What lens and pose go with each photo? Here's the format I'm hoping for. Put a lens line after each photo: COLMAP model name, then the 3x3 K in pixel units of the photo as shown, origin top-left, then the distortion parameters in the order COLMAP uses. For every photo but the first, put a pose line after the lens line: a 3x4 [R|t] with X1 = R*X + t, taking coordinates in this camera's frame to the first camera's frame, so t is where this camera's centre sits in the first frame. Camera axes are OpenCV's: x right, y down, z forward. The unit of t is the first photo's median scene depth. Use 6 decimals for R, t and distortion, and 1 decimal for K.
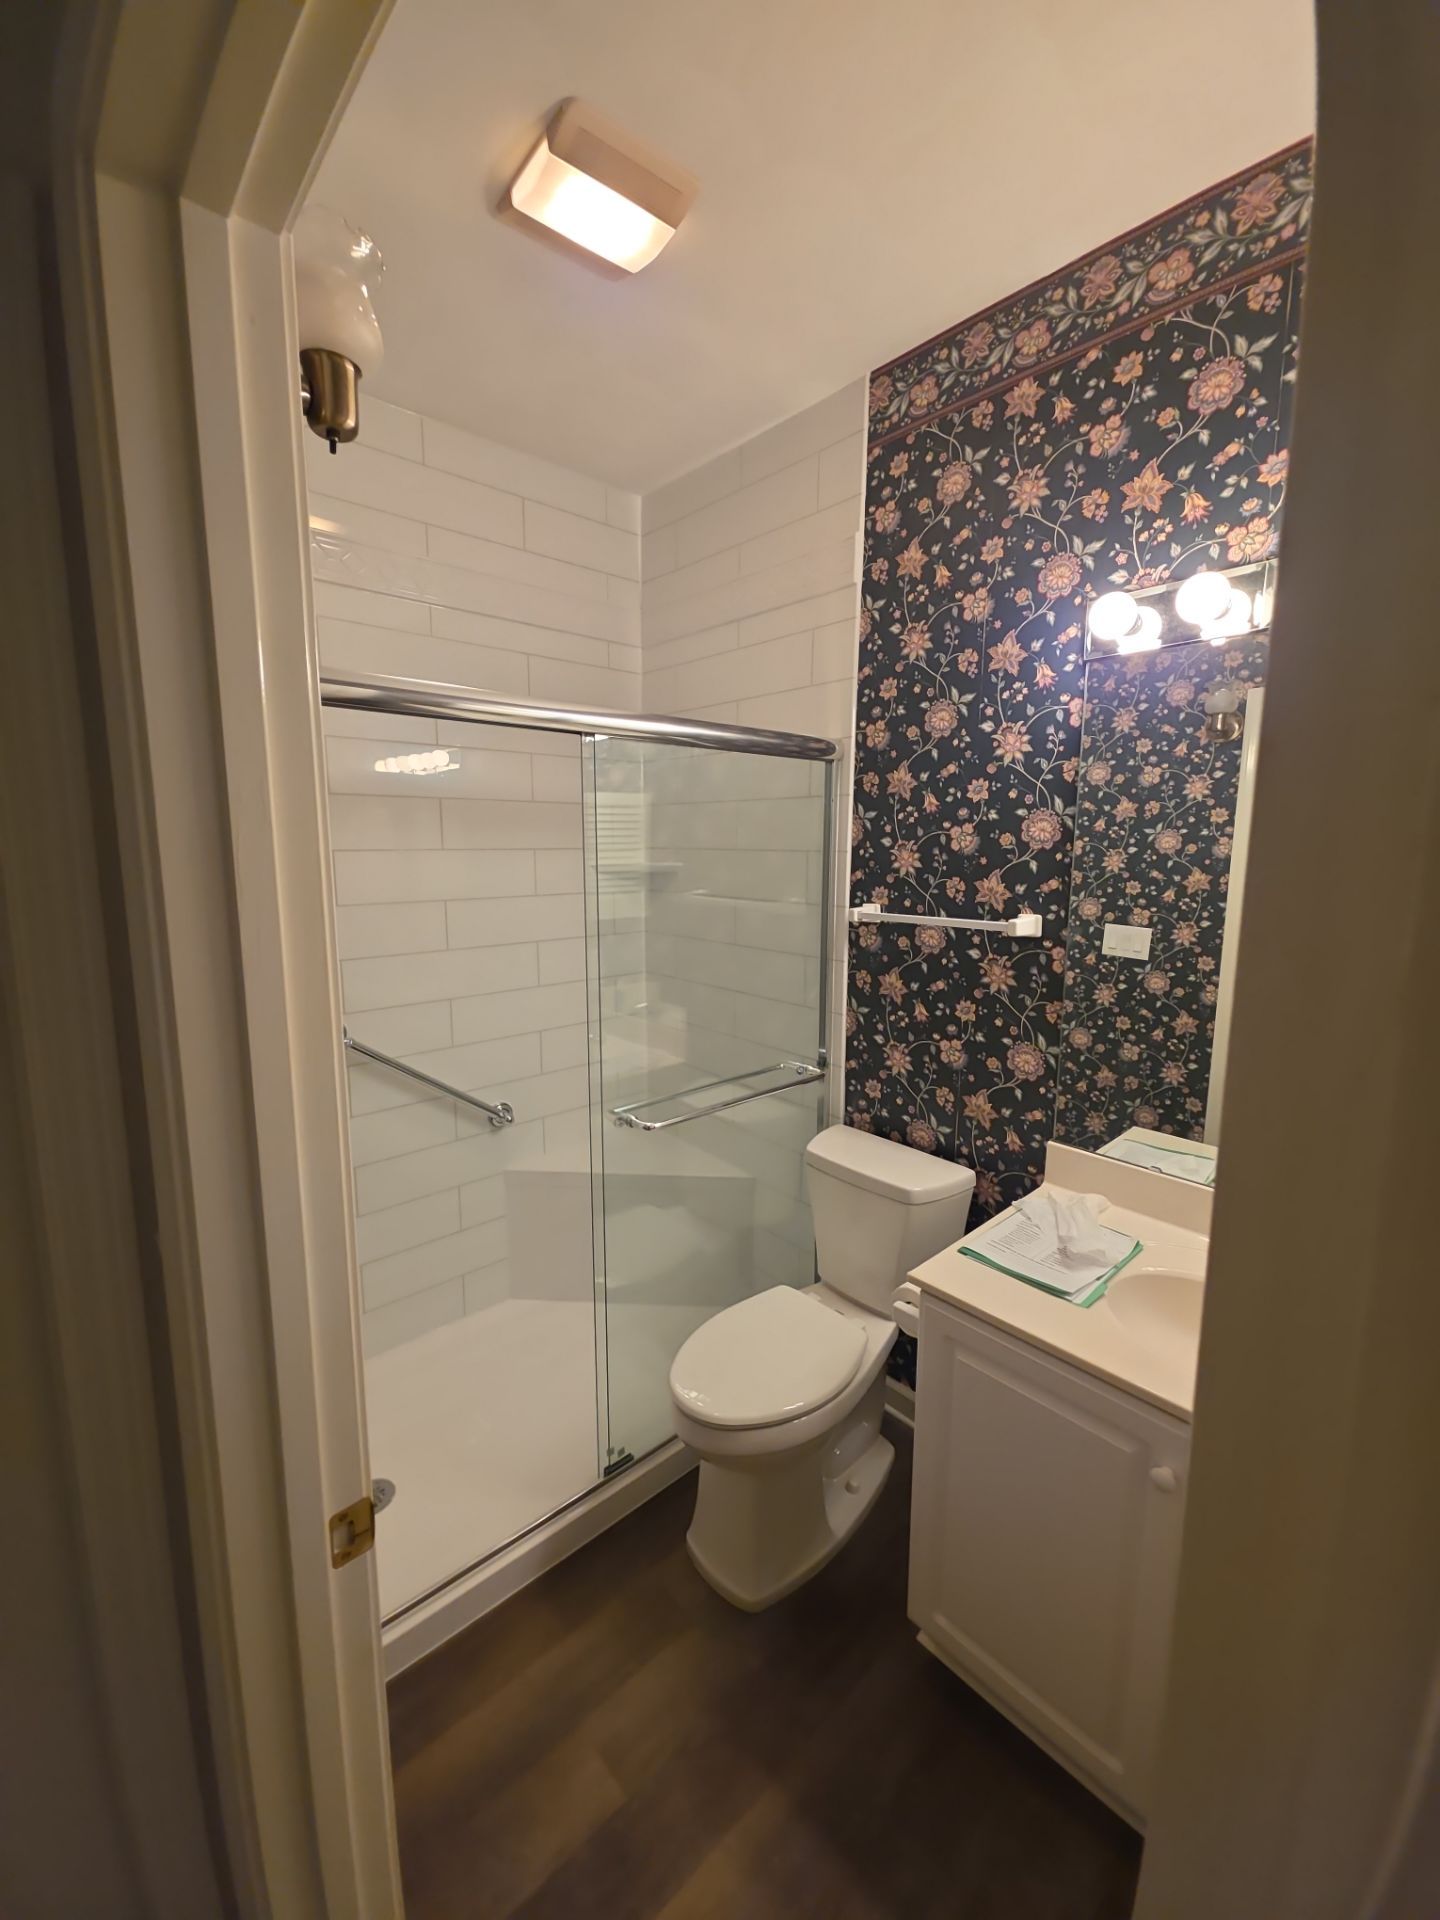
lens RADIAL K [[766.6, 0, 735.5], [0, 766.6, 953.3], [0, 0, 1]] dist [0.014366, -0.009596]
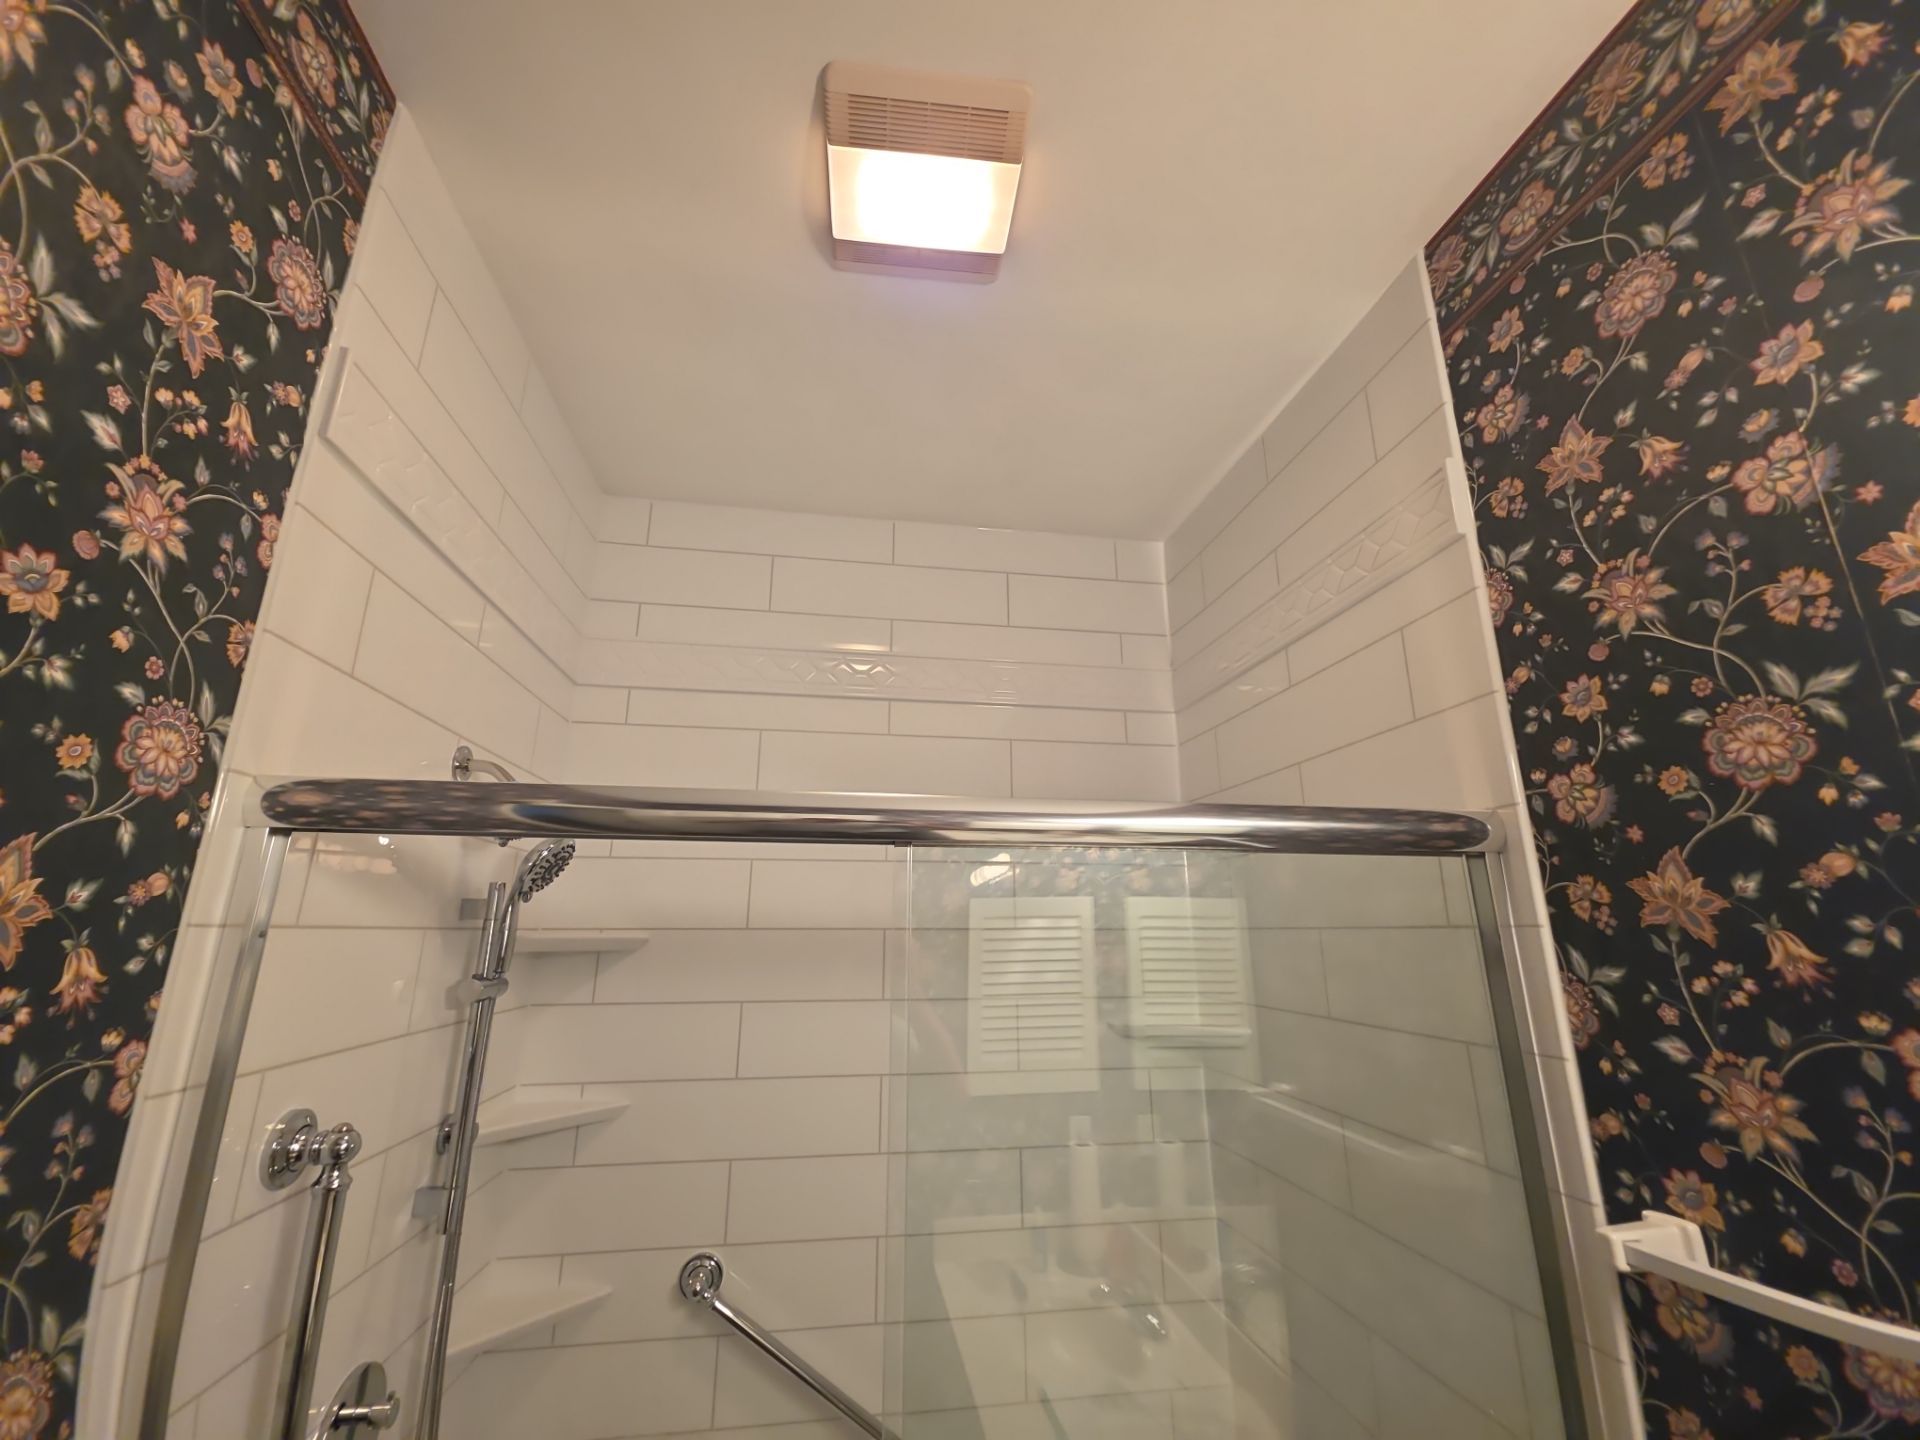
lens RADIAL K [[766.6, 0, 949.0], [0, 766.6, 713.2], [0, 0, 1]] dist [0.014366, -0.009596]
pose [[0.826517, -0.154770, -0.541218, 0.133351], [-0.083051, 0.917411, -0.389179, -0.122676], [0.556752, 0.366611, 0.745402, 0.442390]]
